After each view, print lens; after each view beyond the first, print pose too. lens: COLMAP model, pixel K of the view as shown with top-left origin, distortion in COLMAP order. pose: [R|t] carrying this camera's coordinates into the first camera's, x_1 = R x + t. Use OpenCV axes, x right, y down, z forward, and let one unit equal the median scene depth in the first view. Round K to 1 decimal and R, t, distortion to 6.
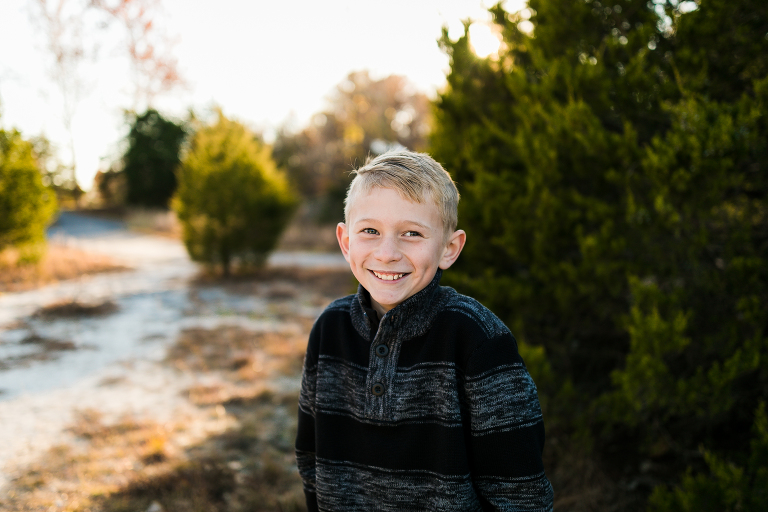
lens RADIAL K [[751.2, 0, 382.5], [0, 751.2, 253.9], [0, 0, 1]] dist [-0.003692, 0.000000]
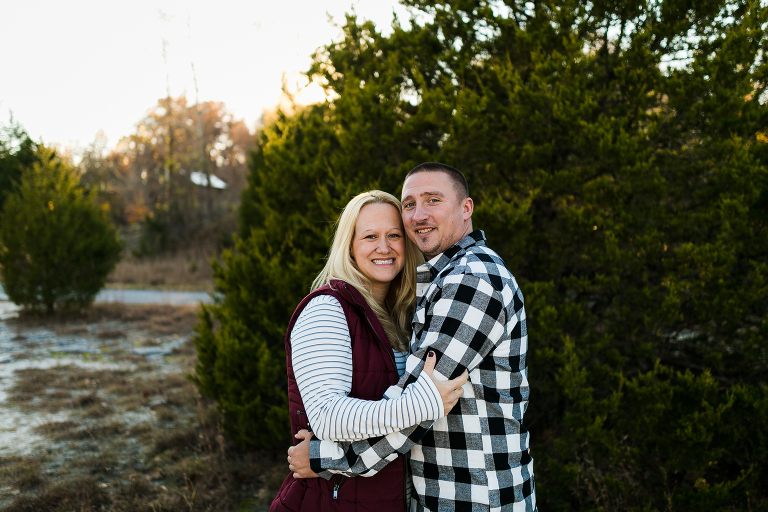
lens RADIAL K [[751.2, 0, 385.7], [0, 751.2, 256.3], [0, 0, 1]] dist [-0.003692, 0.000000]
pose [[0.970077, -0.004417, 0.242756, -0.019497], [0.011461, 0.999553, -0.027608, -0.024820], [-0.242526, 0.029564, 0.969694, -0.143339]]
